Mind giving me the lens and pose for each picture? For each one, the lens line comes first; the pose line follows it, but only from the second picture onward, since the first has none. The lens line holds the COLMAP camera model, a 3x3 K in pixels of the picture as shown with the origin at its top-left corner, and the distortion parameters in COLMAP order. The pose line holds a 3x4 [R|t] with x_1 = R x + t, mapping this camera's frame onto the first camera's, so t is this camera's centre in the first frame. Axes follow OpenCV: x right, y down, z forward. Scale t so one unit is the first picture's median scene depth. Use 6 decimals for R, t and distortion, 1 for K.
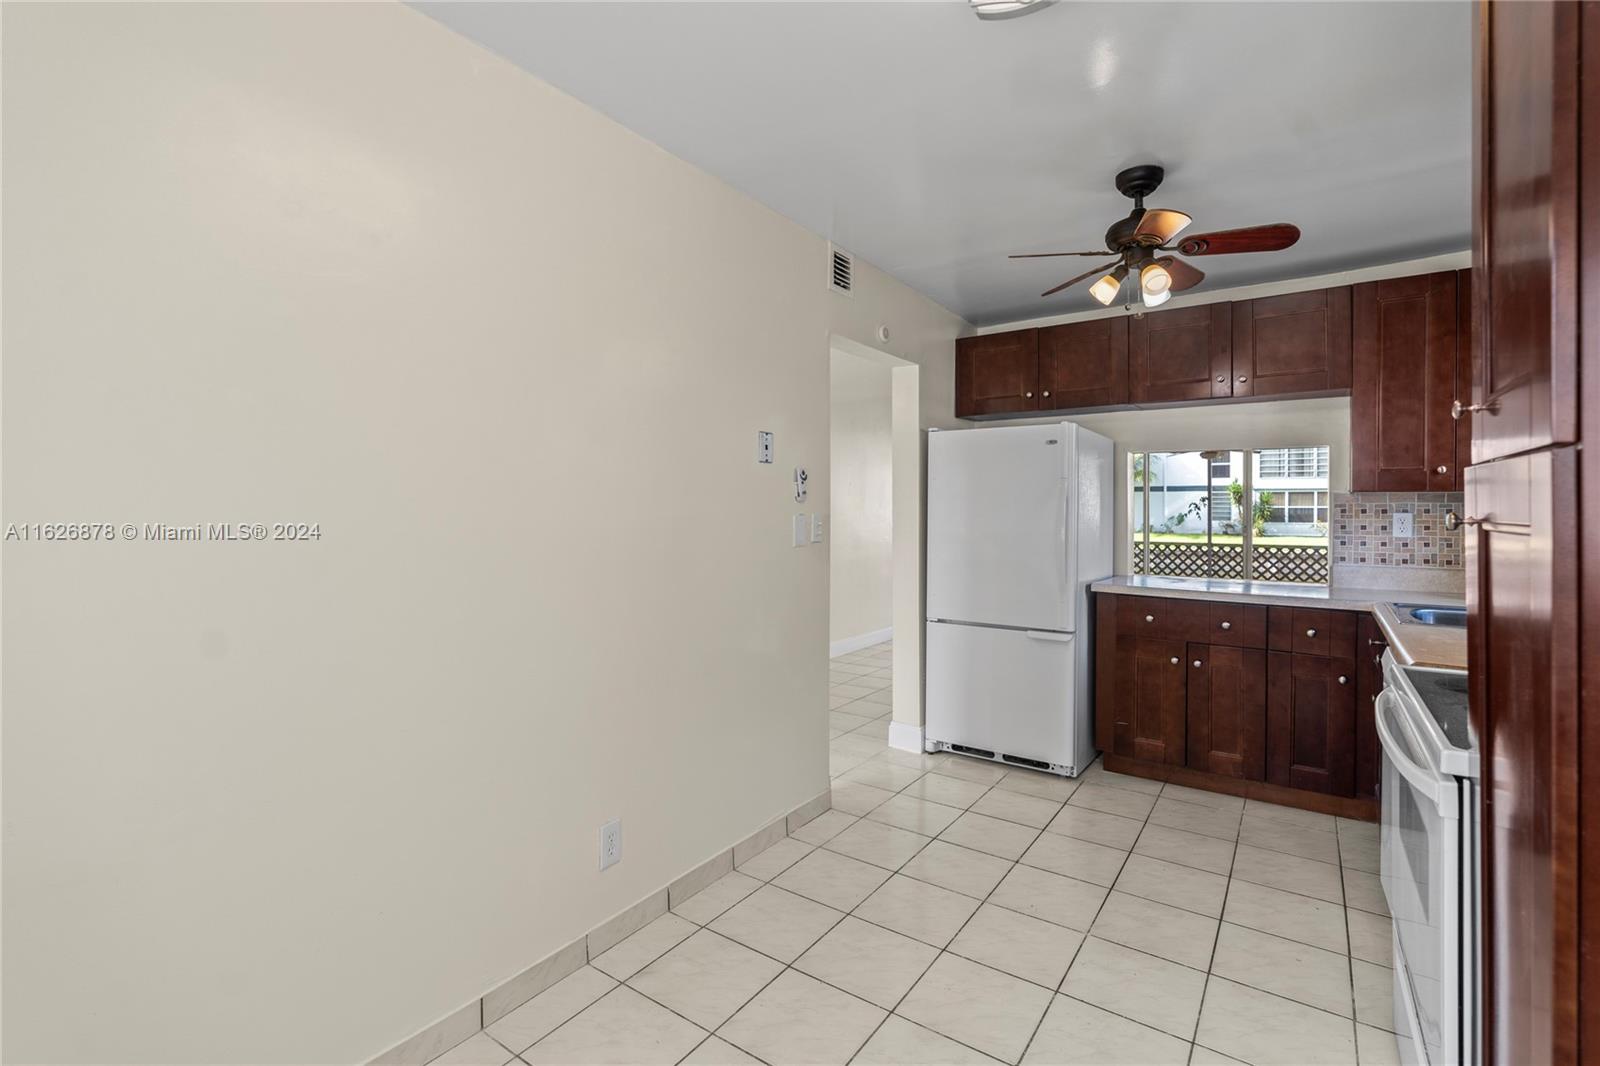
lens RADIAL K [[753.2, 0, 795.9], [0, 753.2, 504.2], [0, 0, 1]] dist [0.000679, 0.000231]
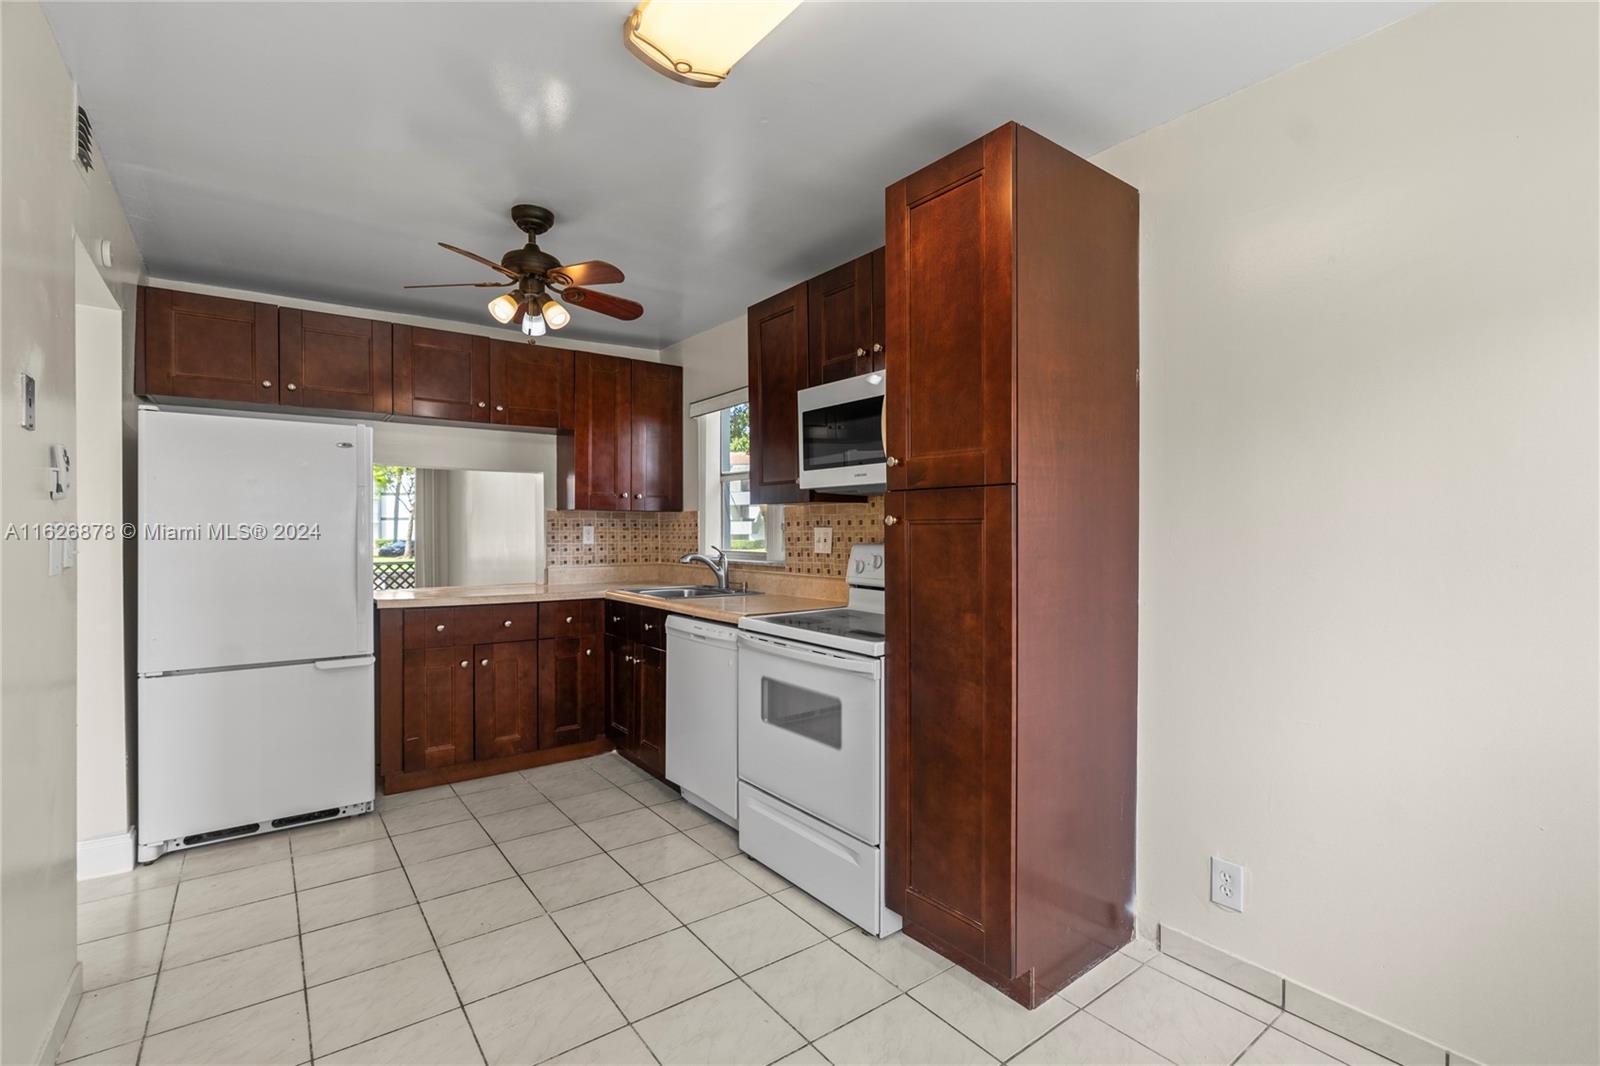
lens RADIAL K [[745.0, 0, 794.1], [0, 745.0, 526.6], [0, 0, 1]] dist [0.000684, 0.000062]
pose [[0.297016, 0.005055, 0.954859, -0.363101], [-0.002363, 0.999987, -0.004559, 0.017629], [-0.954870, -0.000902, 0.297024, 0.245152]]
